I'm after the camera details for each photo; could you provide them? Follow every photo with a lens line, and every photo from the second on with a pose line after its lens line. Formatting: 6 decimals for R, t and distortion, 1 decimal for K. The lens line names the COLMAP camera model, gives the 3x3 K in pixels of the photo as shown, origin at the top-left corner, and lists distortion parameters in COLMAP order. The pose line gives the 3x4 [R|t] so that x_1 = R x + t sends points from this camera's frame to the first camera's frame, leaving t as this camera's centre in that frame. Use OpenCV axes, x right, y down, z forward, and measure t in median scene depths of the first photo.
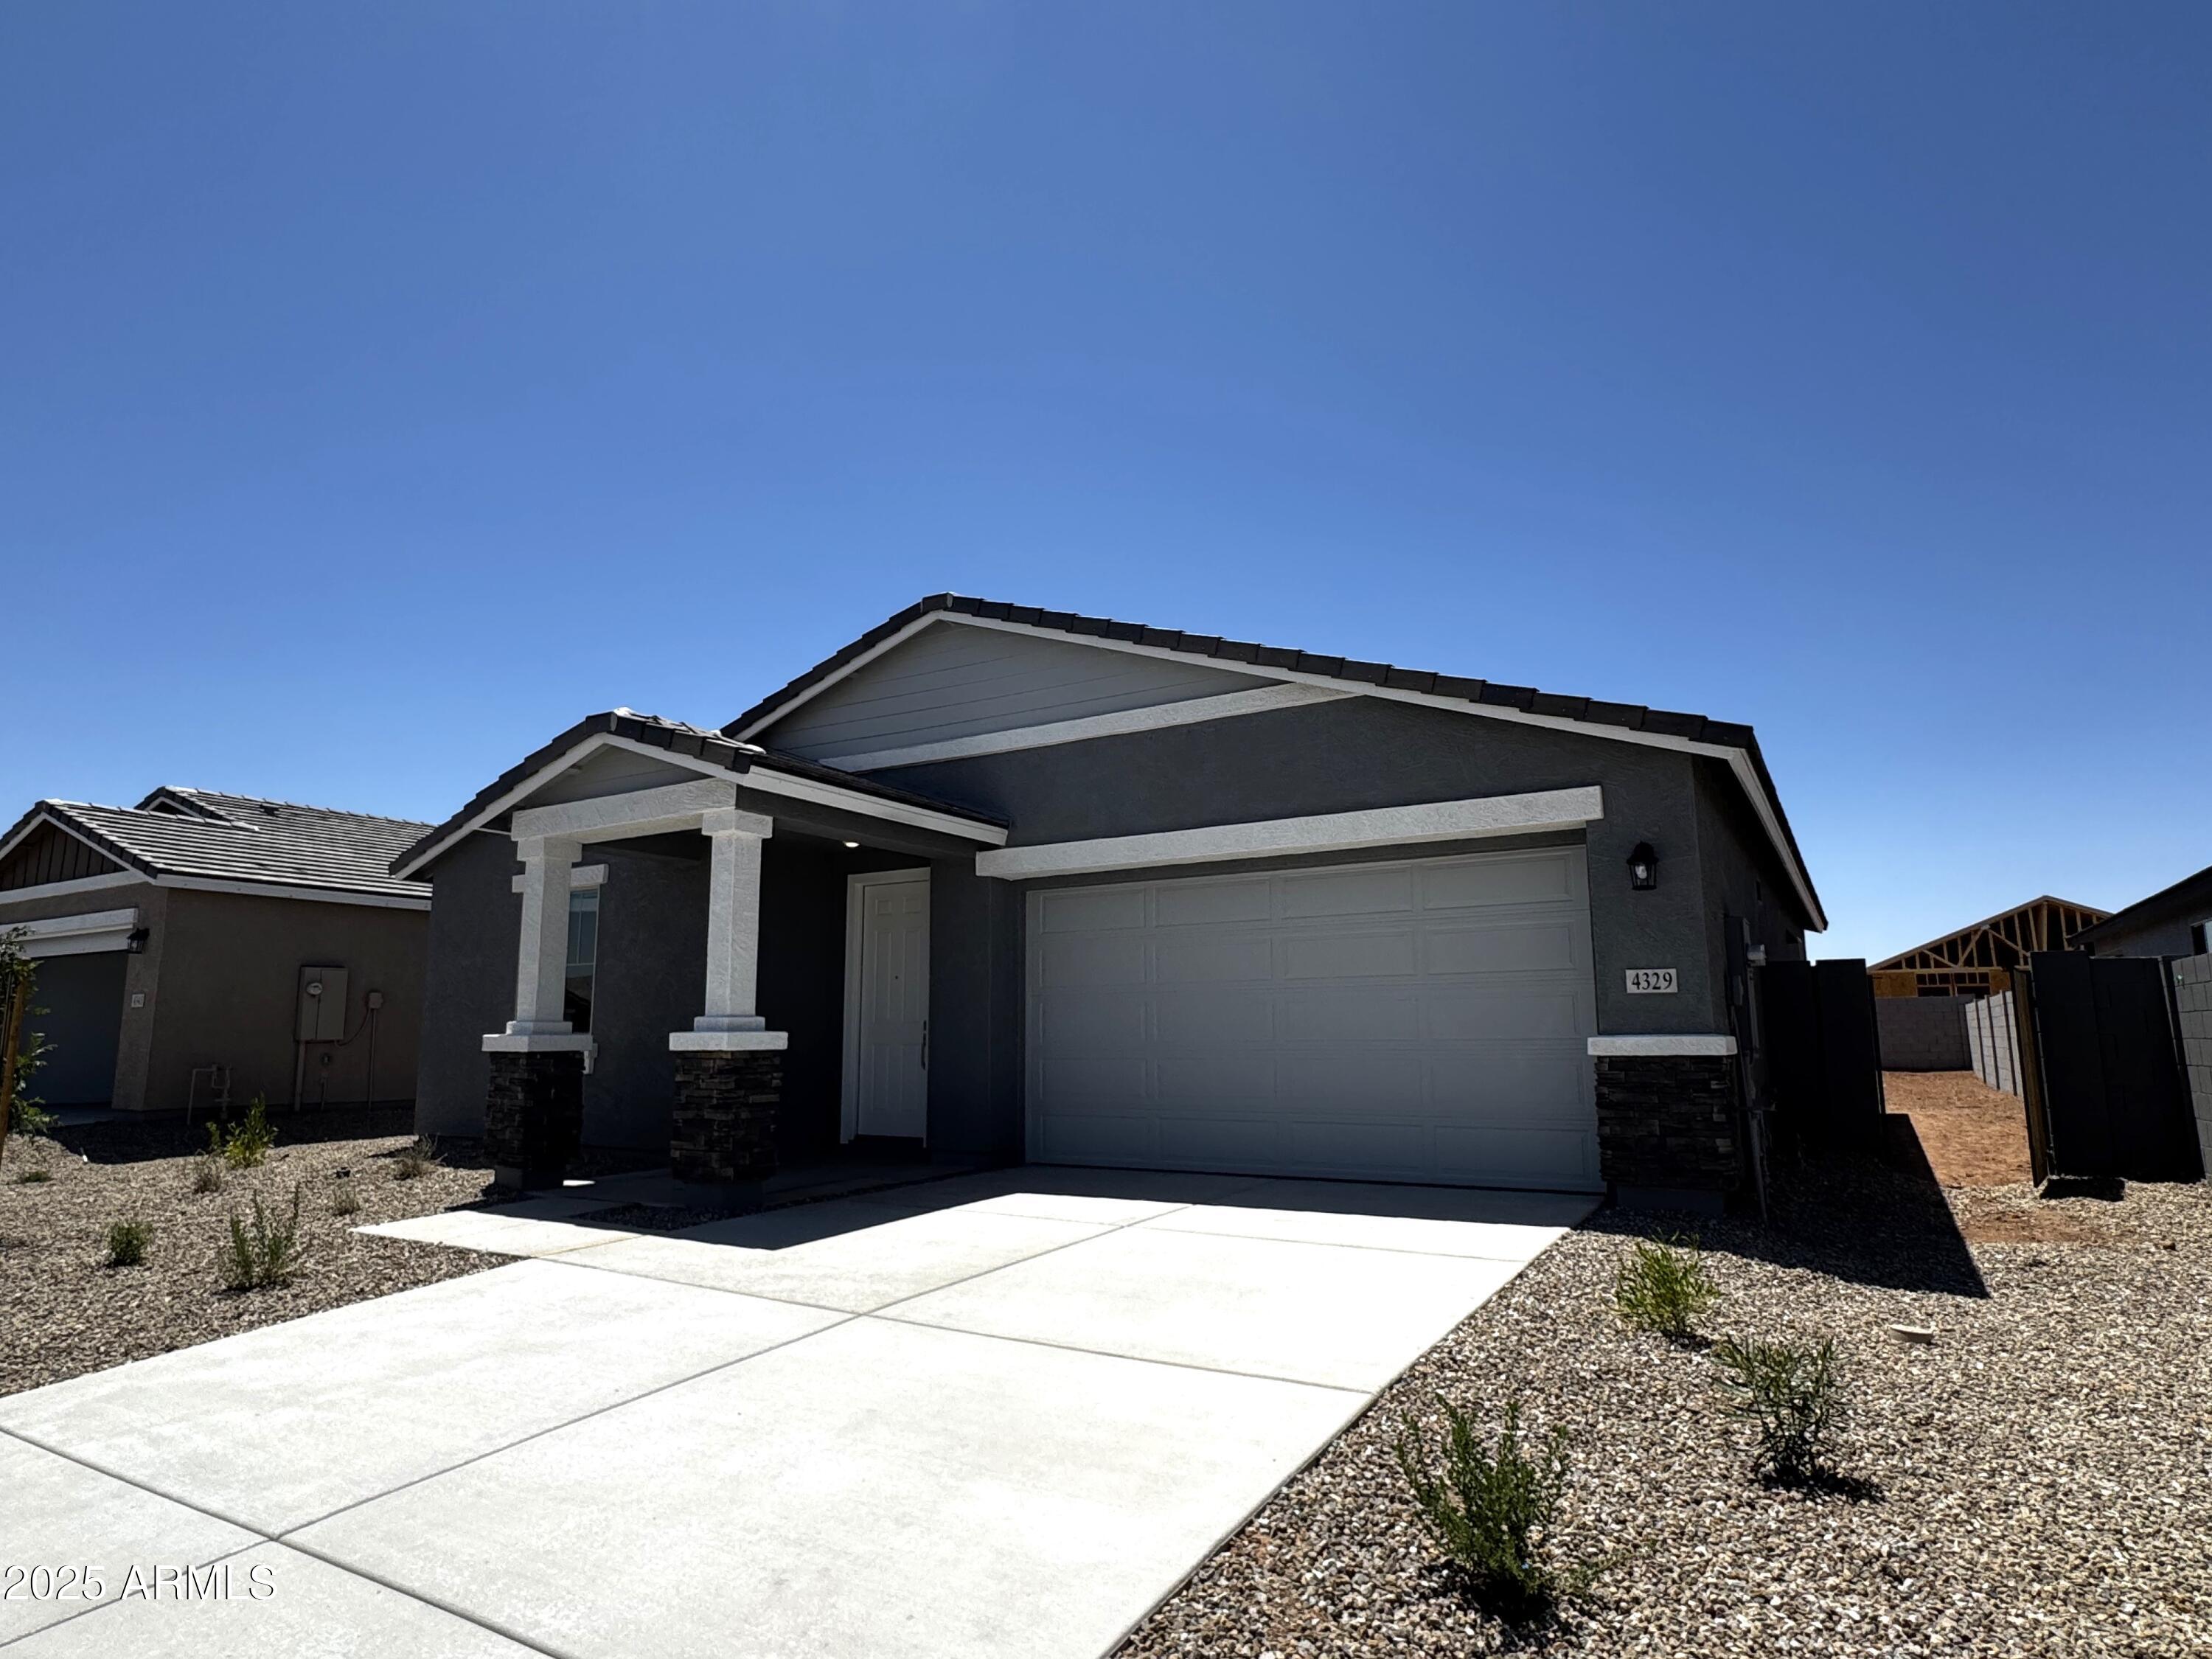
lens RADIAL K [[1260.1, 0, 1140.7], [0, 1260.1, 832.1], [0, 0, 1]] dist [0.000785, 0.000071]
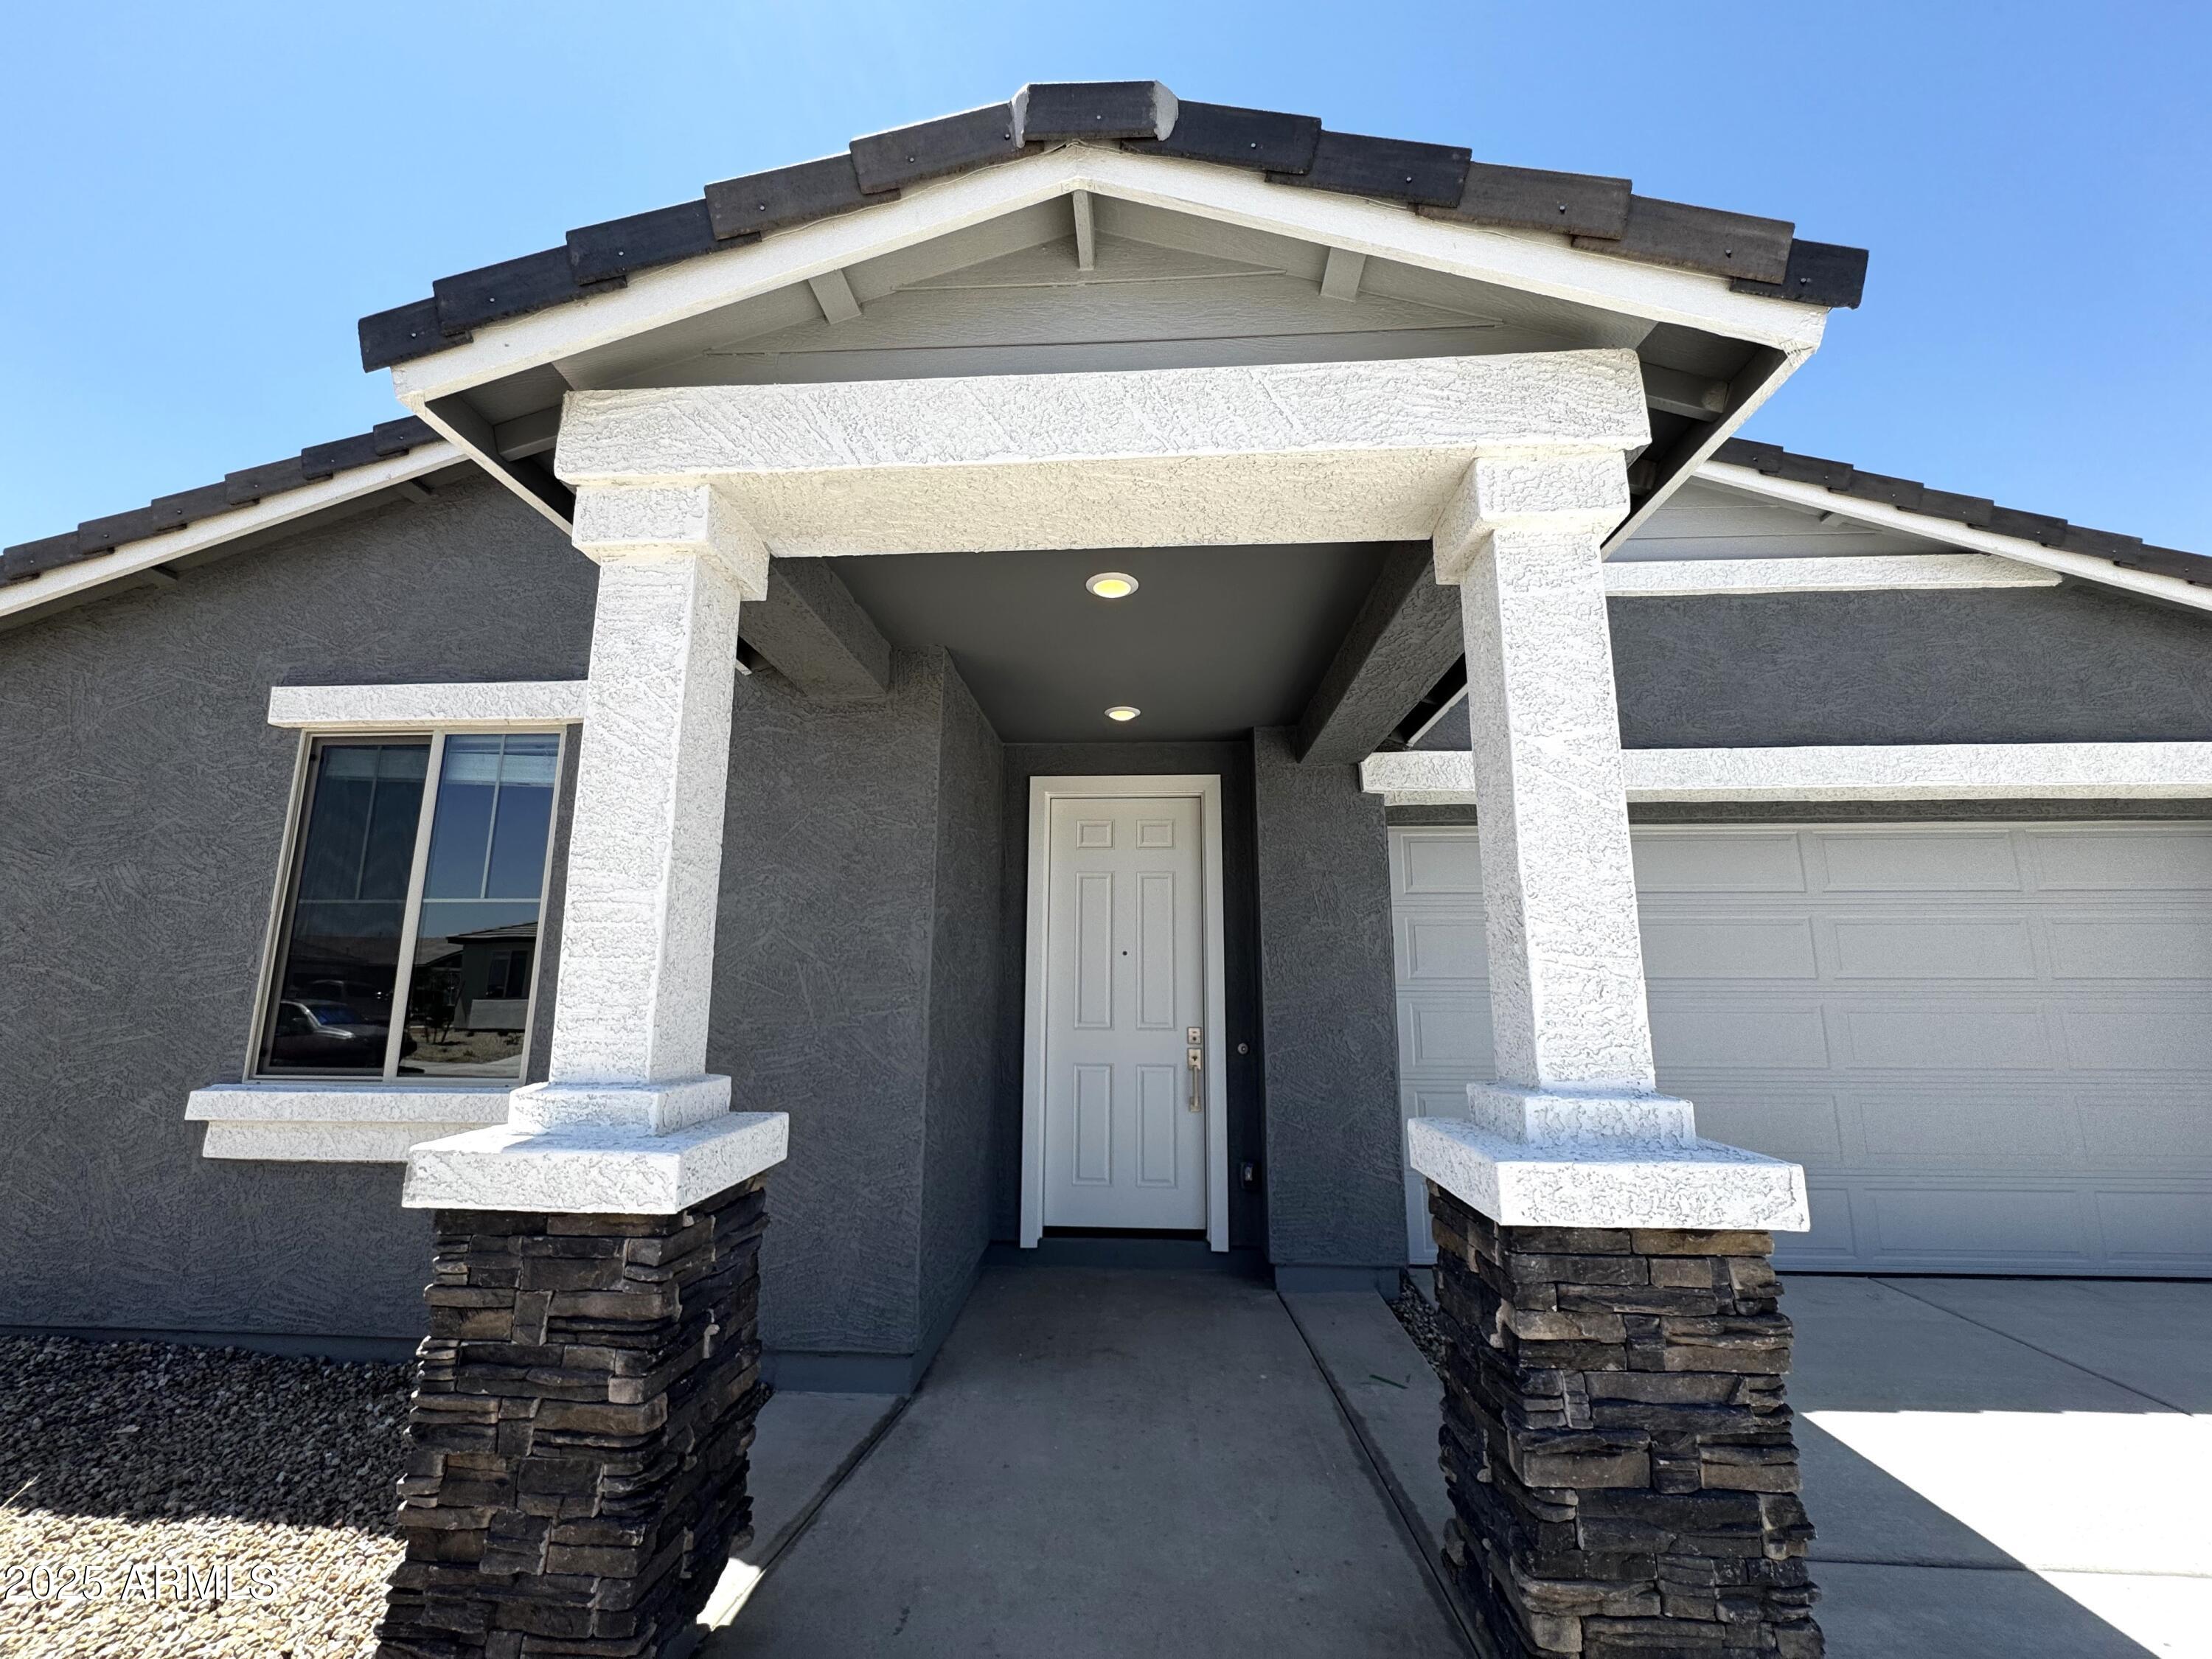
lens RADIAL K [[878.6, 0, 1106.0], [0, 878.6, 829.5], [0, 0, 1]] dist [-0.001930, -0.000585]
pose [[0.885487, 0.093702, 0.455119, -0.486776], [-0.085236, 0.995592, -0.039141, 0.091138], [-0.456780, -0.004134, 0.889570, 0.777884]]
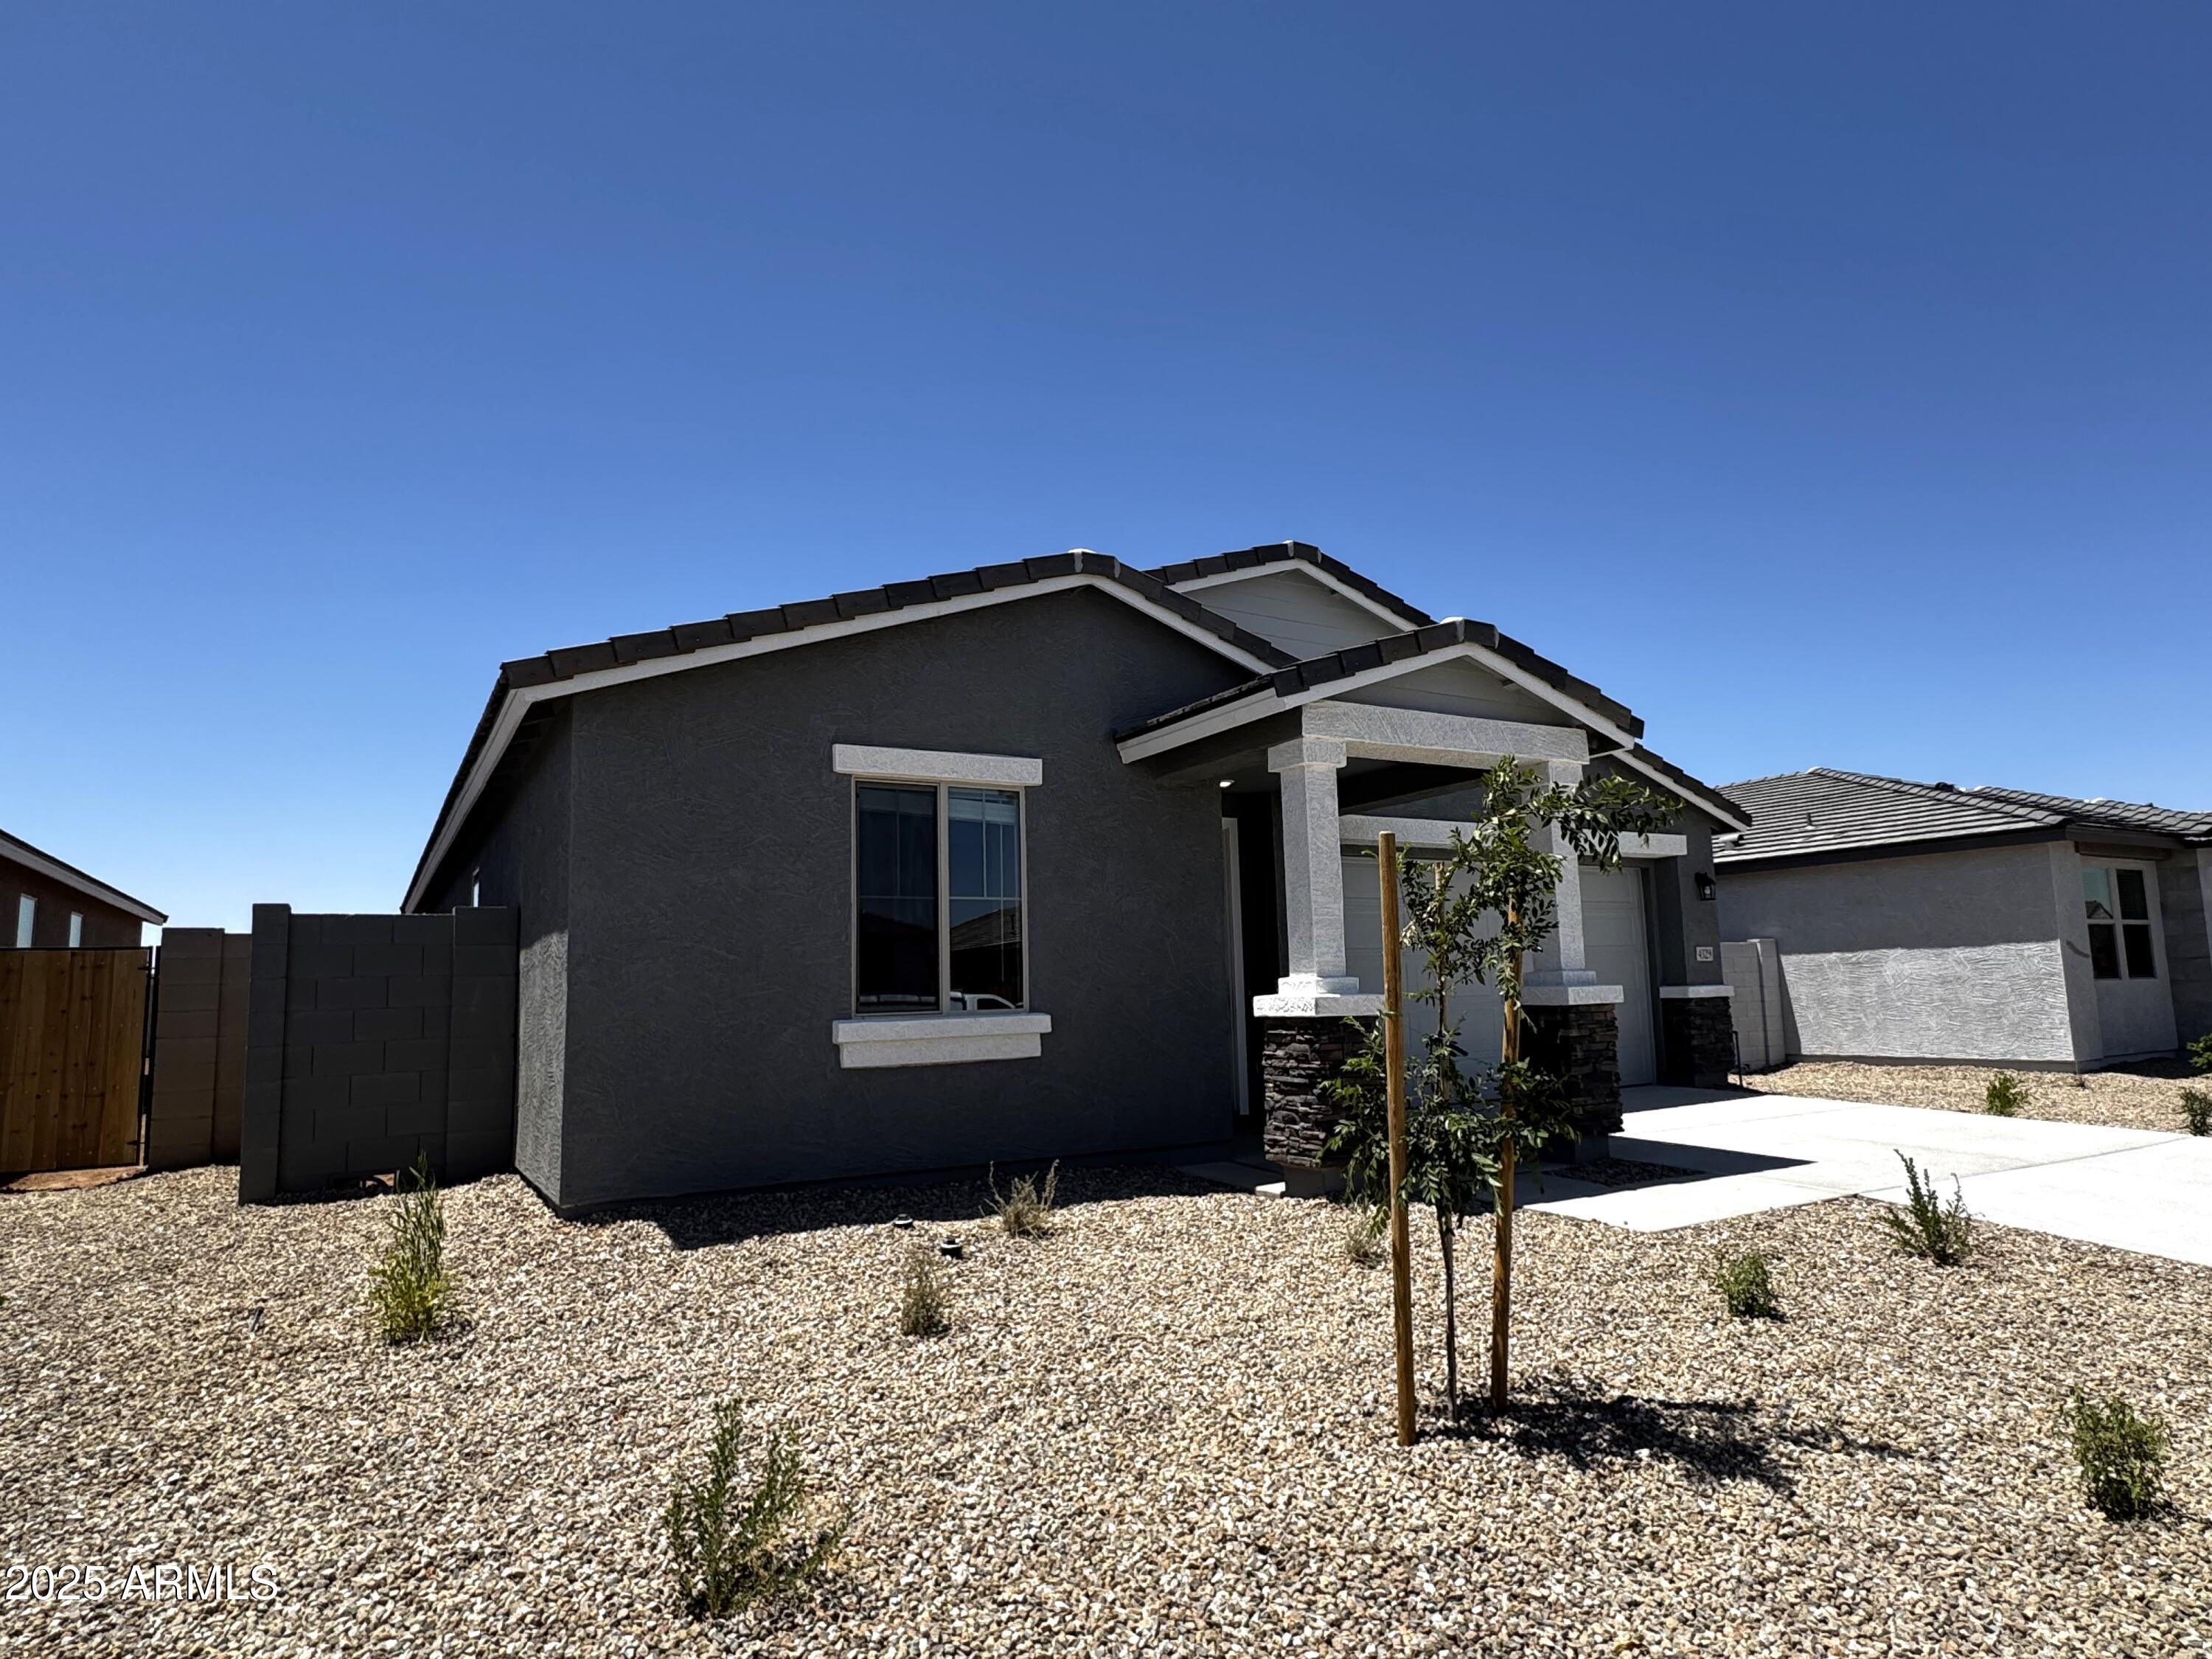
lens RADIAL K [[1260.1, 0, 1140.7], [0, 1260.1, 832.1], [0, 0, 1]] dist [0.000785, 0.000071]
pose [[0.469987, 0.110511, 0.875728, -1.234551], [-0.117081, 0.991170, -0.062244, 0.125440], [-0.874874, -0.073277, 0.478776, 0.746409]]
